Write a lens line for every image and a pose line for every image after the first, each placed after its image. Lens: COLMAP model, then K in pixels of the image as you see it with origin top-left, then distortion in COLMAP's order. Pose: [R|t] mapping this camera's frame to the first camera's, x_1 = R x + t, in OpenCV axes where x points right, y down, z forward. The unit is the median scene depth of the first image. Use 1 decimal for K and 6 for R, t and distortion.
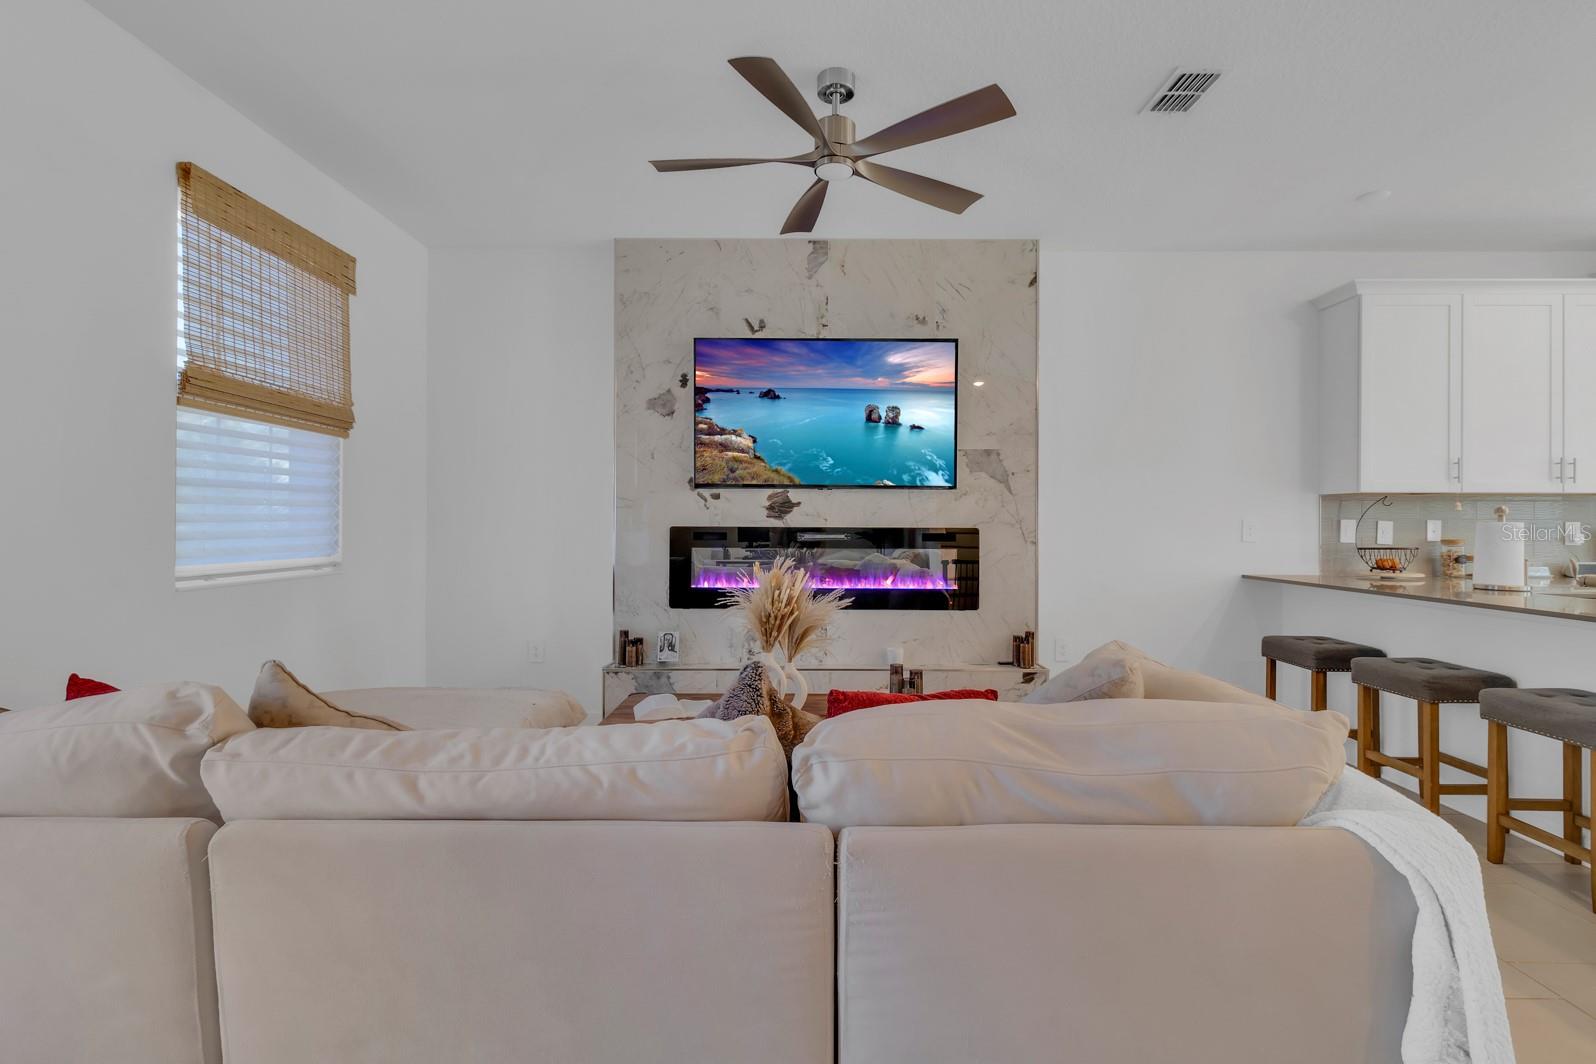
lens RADIAL K [[756.1, 0, 806.6], [0, 756.1, 518.1], [0, 0, 1]] dist [0.000678, 0.006775]
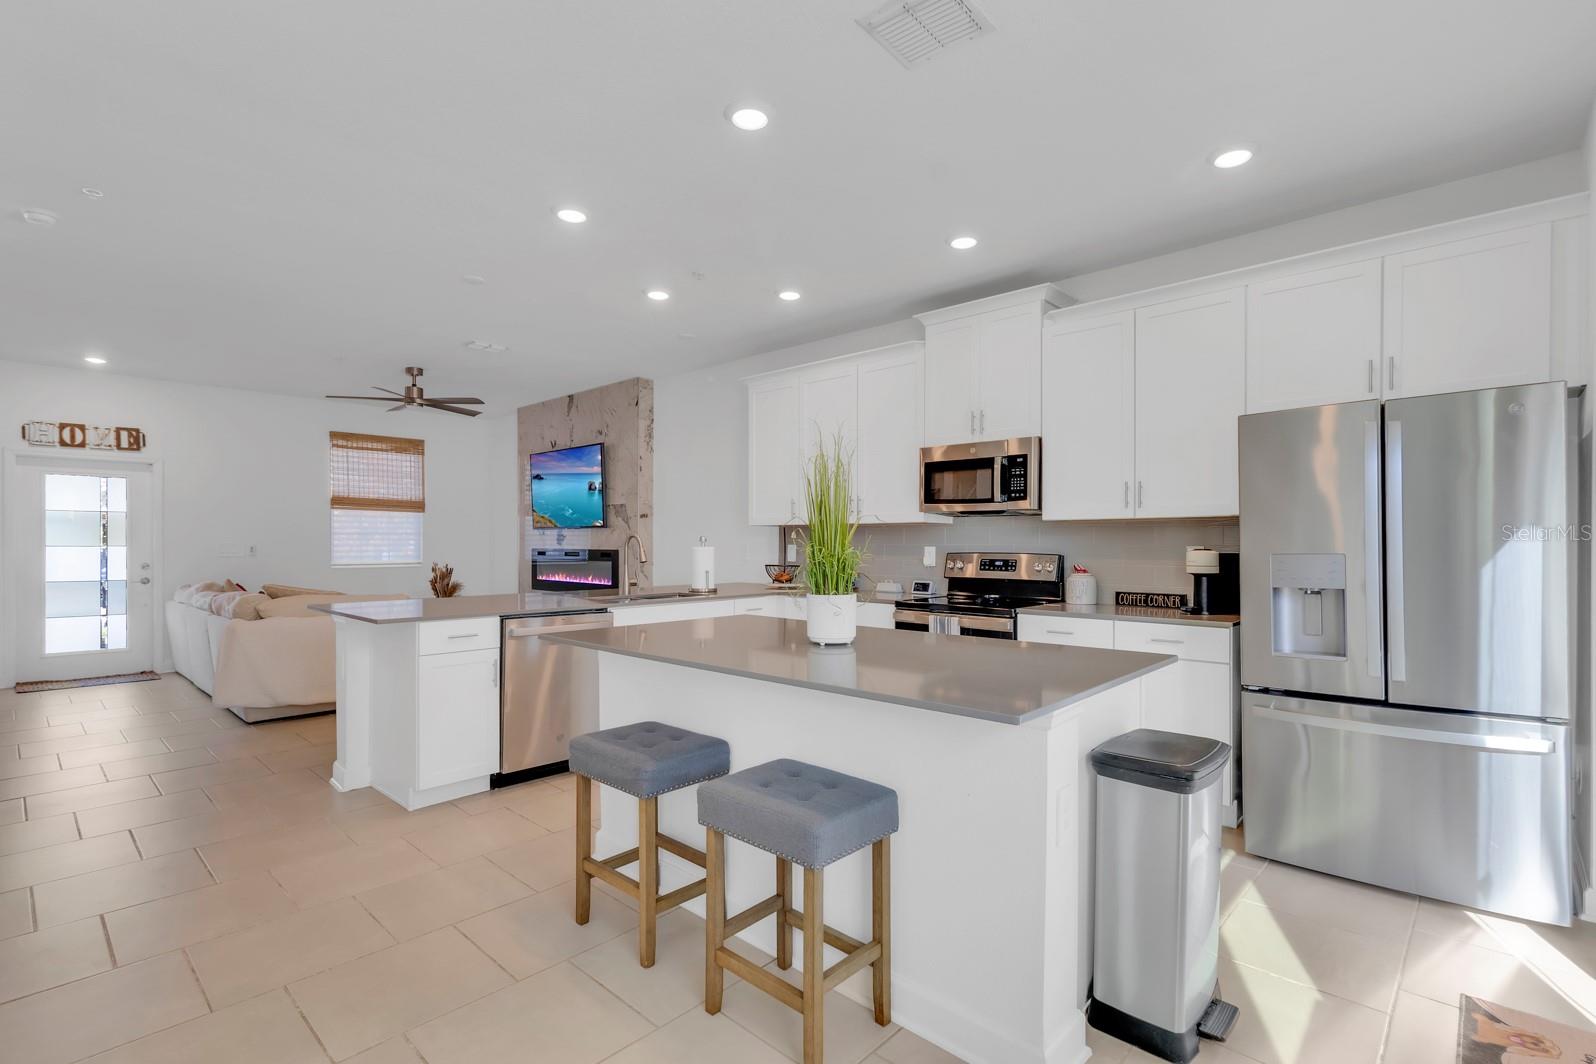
lens RADIAL K [[756.1, 0, 806.6], [0, 756.1, 549.2], [0, 0, 1]] dist [0.000678, 0.006775]
pose [[0.732733, 0.003074, -0.680509, 1.715600], [0.004288, 0.999949, 0.009134, -0.002445], [0.680503, -0.009611, 0.732683, 0.028649]]
